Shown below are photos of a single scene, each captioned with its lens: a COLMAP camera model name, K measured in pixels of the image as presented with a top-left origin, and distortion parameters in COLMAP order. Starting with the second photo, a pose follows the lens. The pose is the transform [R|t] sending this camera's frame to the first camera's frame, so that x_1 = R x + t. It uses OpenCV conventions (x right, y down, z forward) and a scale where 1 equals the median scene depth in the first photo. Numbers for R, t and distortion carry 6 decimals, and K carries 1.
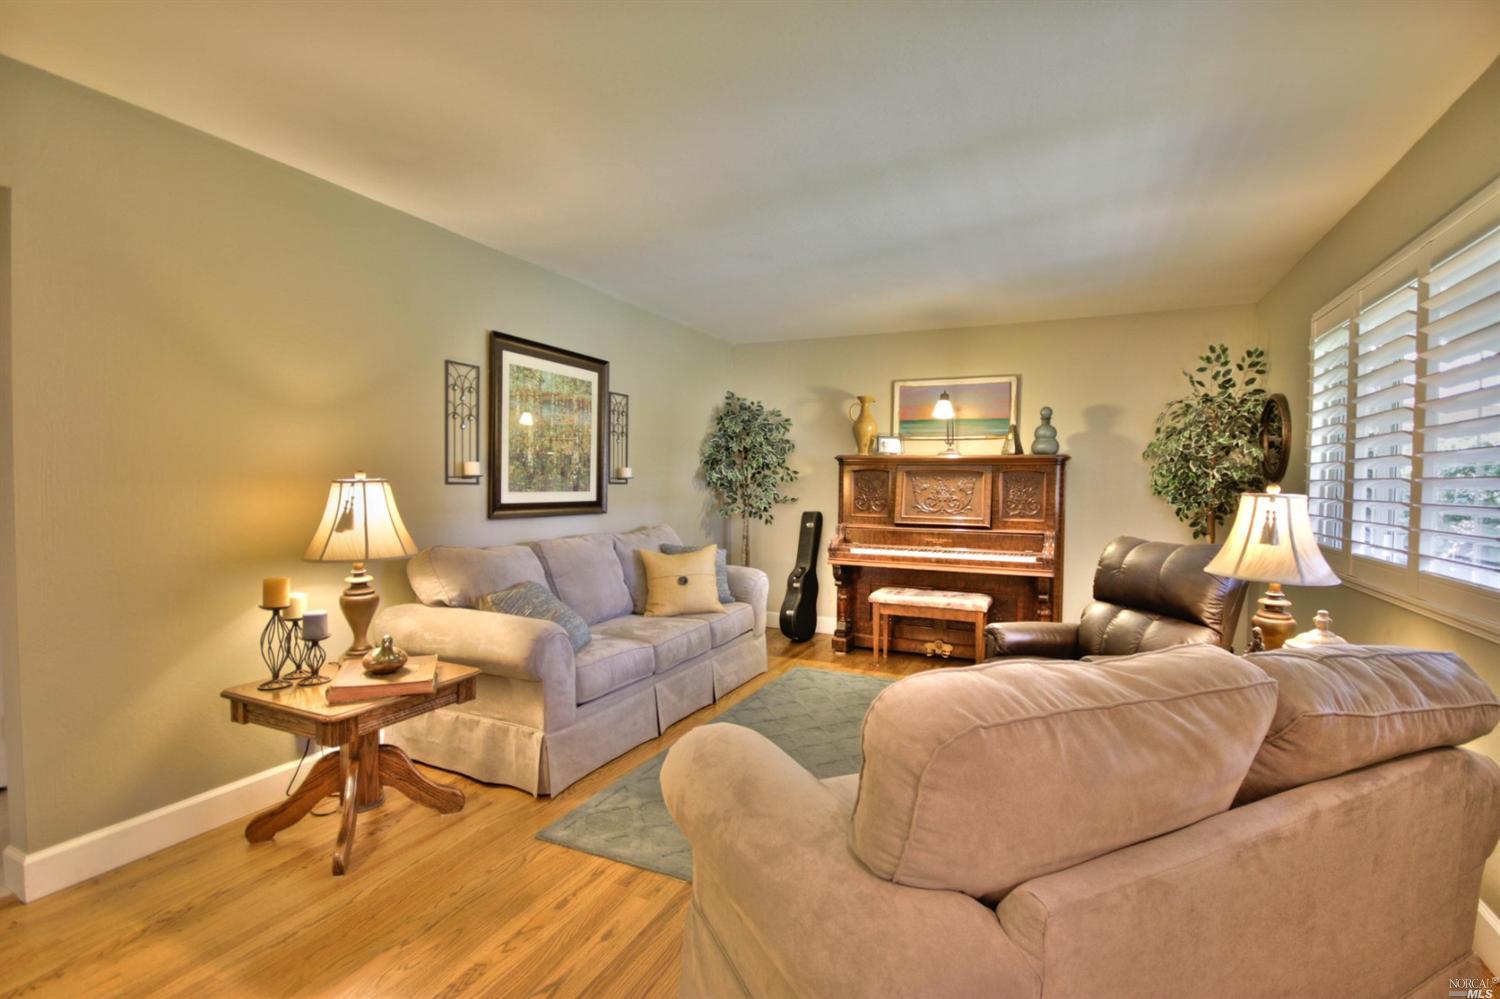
lens RADIAL K [[692.2, 0, 770.3], [0, 692.2, 501.5], [0, 0, 1]] dist [0.006921, -0.010090]
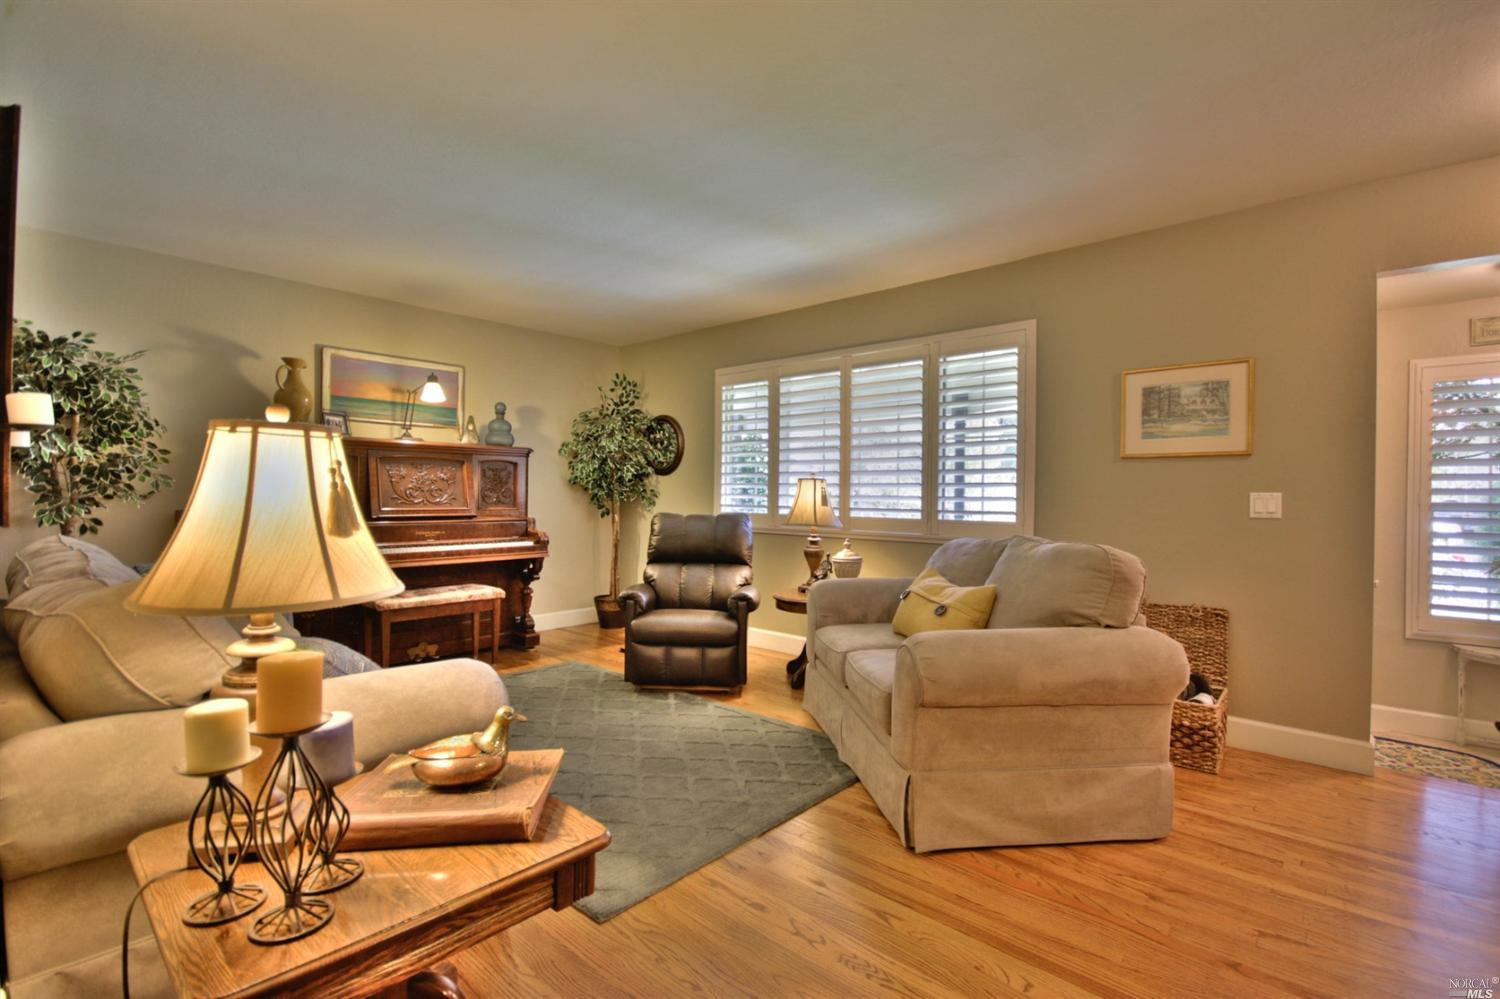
lens RADIAL K [[692.2, 0, 750.8], [0, 692.2, 498.0], [0, 0, 1]] dist [0.006921, -0.010090]
pose [[0.305957, -0.015333, 0.951922, -0.573753], [0.020516, 0.999744, 0.009510, 0.010096], [-0.951824, 0.016620, 0.306194, 0.345487]]
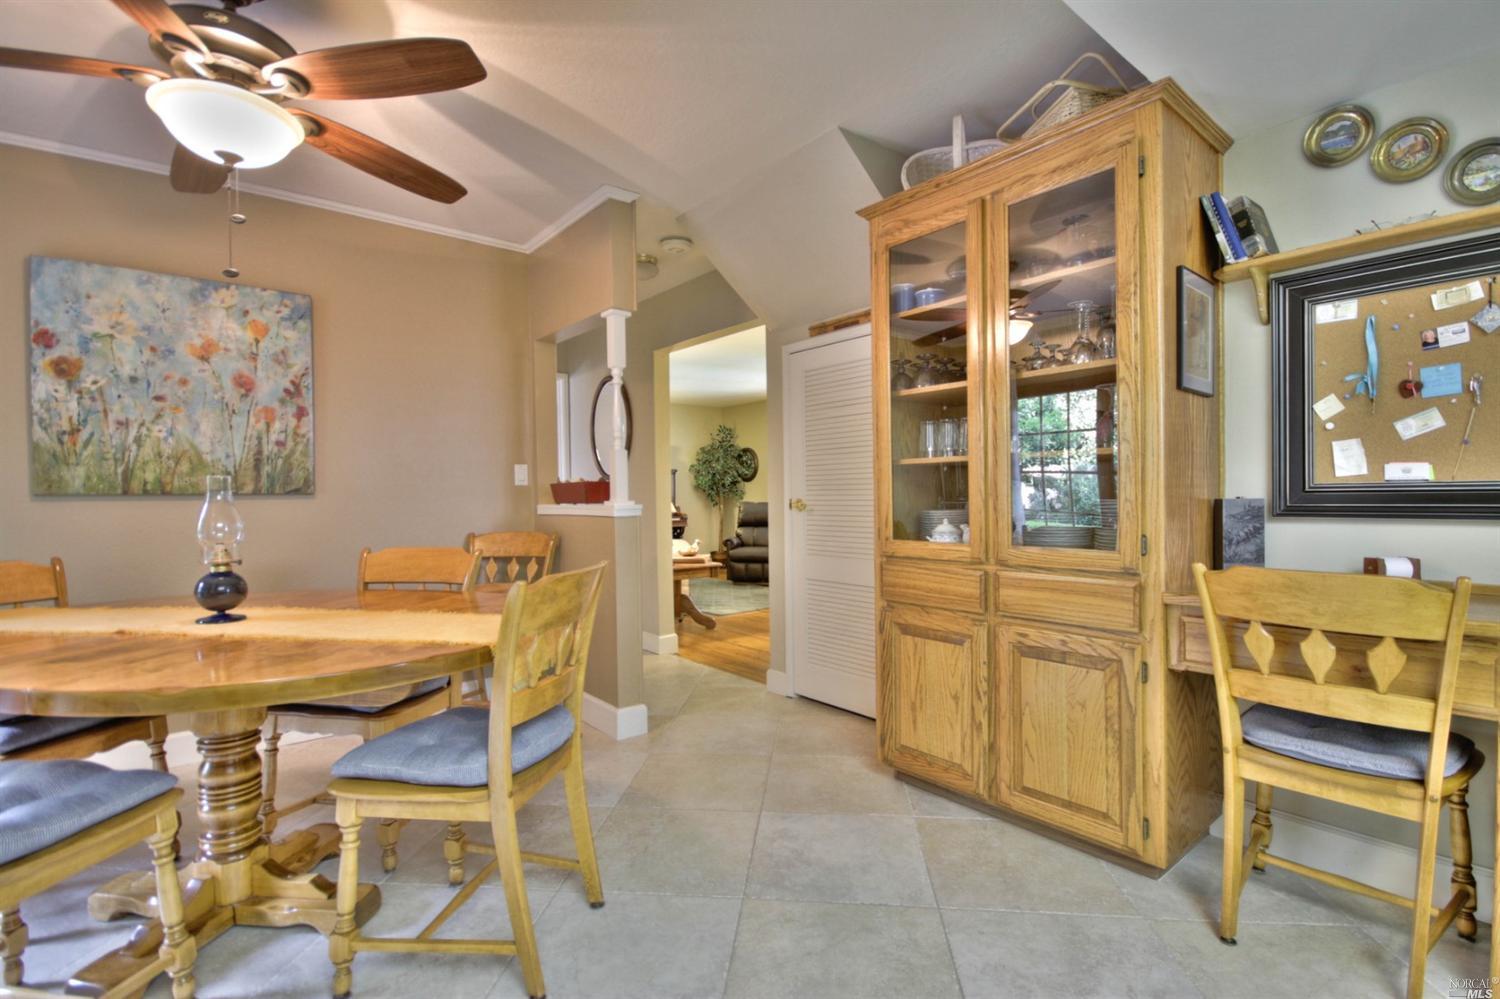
lens RADIAL K [[692.2, 0, 759.8], [0, 692.2, 495.5], [0, 0, 1]] dist [0.006921, -0.010090]
pose [[0.433135, -0.016956, 0.901170, -1.467392], [0.040850, 0.999165, -0.000834, 0.026056], [-0.900403, 0.037174, 0.433466, -0.148022]]
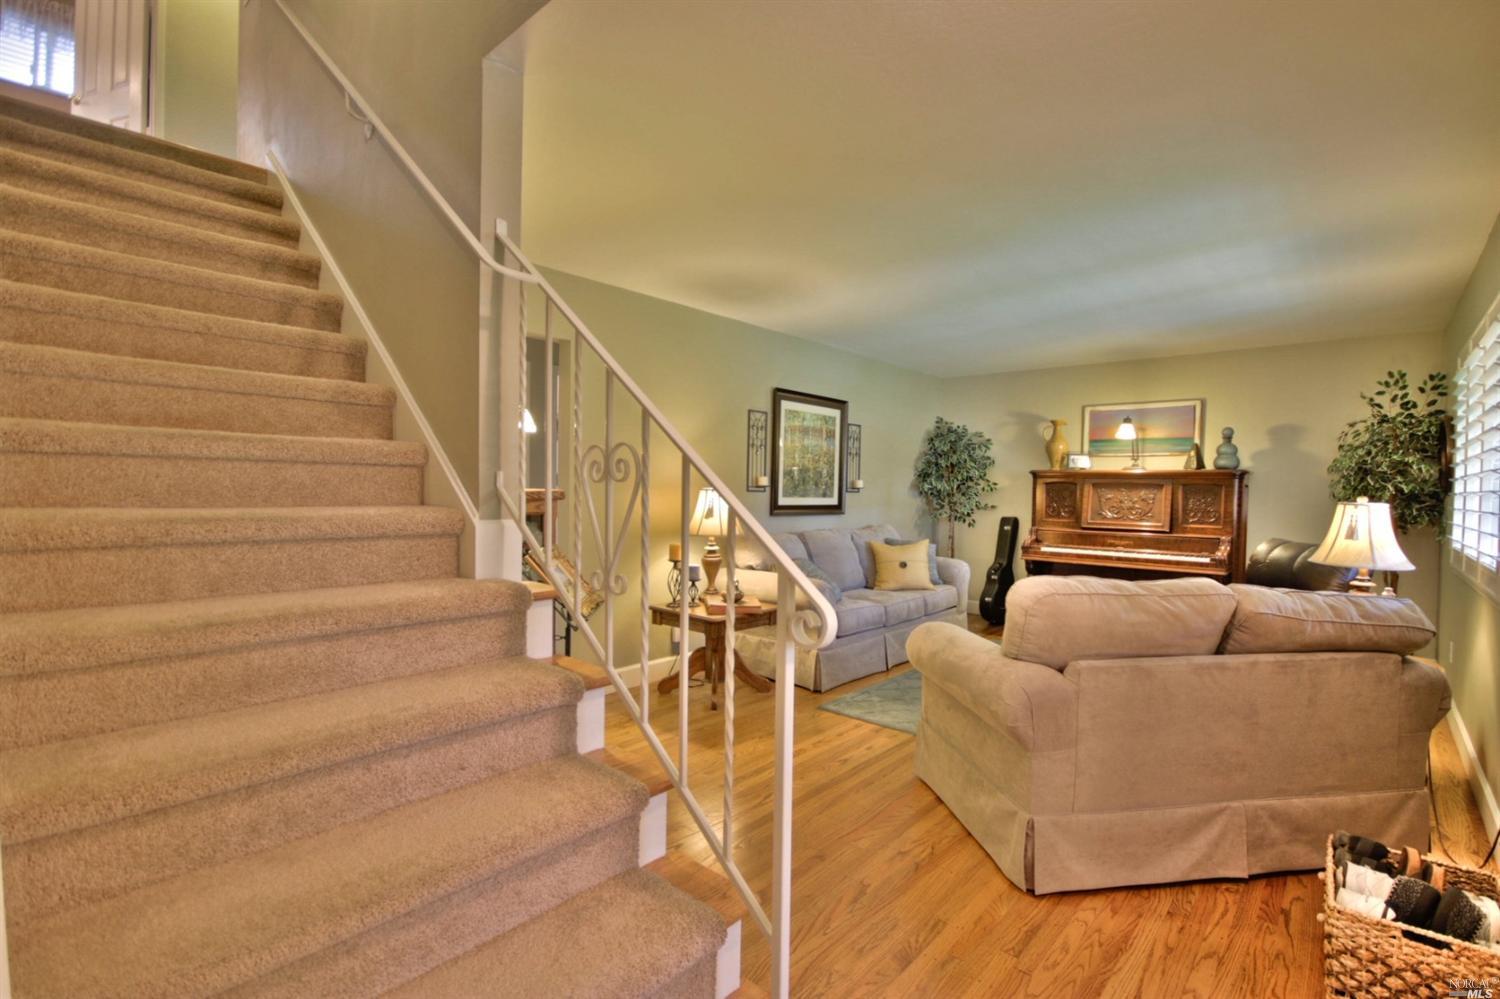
lens RADIAL K [[692.2, 0, 764.4], [0, 692.2, 503.1], [0, 0, 1]] dist [0.006921, -0.010090]
pose [[0.956003, 0.012125, -0.293107, 0.008379], [-0.015631, 0.999832, -0.009622, 0.011341], [0.292941, 0.013781, 0.956031, -0.345923]]
